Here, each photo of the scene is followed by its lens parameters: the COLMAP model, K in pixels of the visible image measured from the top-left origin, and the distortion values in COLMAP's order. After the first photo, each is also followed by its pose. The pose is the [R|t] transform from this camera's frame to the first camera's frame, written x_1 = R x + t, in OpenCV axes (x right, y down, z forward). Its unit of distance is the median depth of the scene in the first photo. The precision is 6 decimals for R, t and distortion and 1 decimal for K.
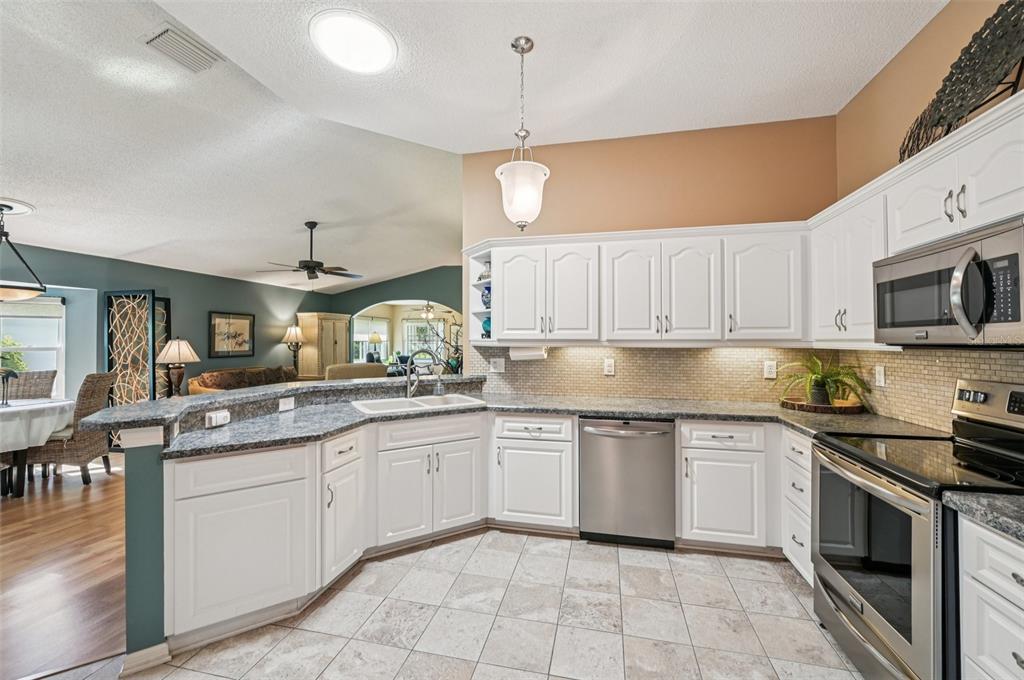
lens RADIAL K [[406.8, 0, 513.3], [0, 406.8, 337.2], [0, 0, 1]] dist [-0.000314, 0.000270]
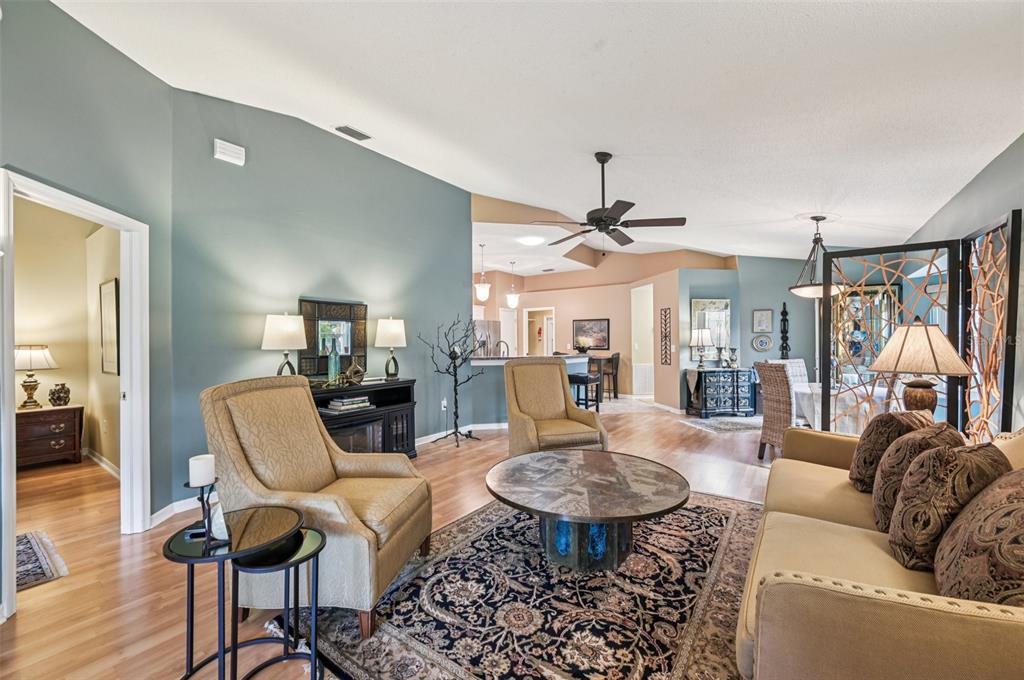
lens RADIAL K [[406.8, 0, 513.3], [0, 406.8, 337.2], [0, 0, 1]] dist [-0.000314, 0.000270]
pose [[-0.926073, 0.007989, 0.377260, -1.086456], [0.001893, 0.999862, -0.016525, 0.051448], [-0.377340, -0.014589, -0.925960, 2.980363]]
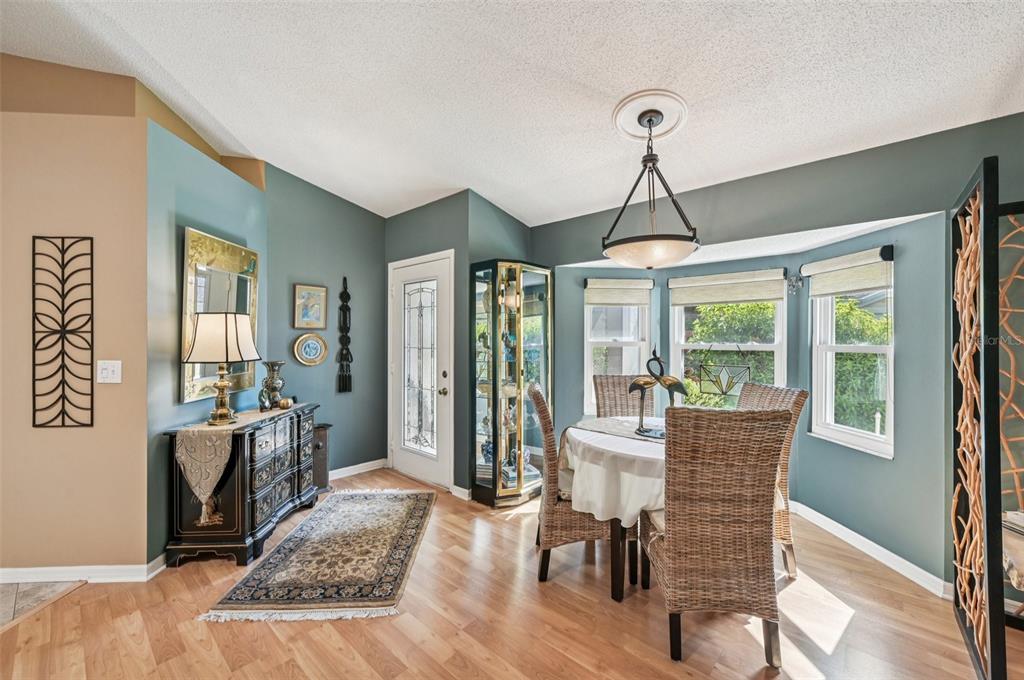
lens RADIAL K [[404.4, 0, 513.7], [0, 404.4, 341.2], [0, 0, 1]] dist [-0.001873, 0.000356]
pose [[-0.480433, 0.001040, -0.877031, -0.758144], [0.003127, 0.999995, -0.000527, 0.027565], [0.877026, -0.002996, -0.480434, 1.365574]]
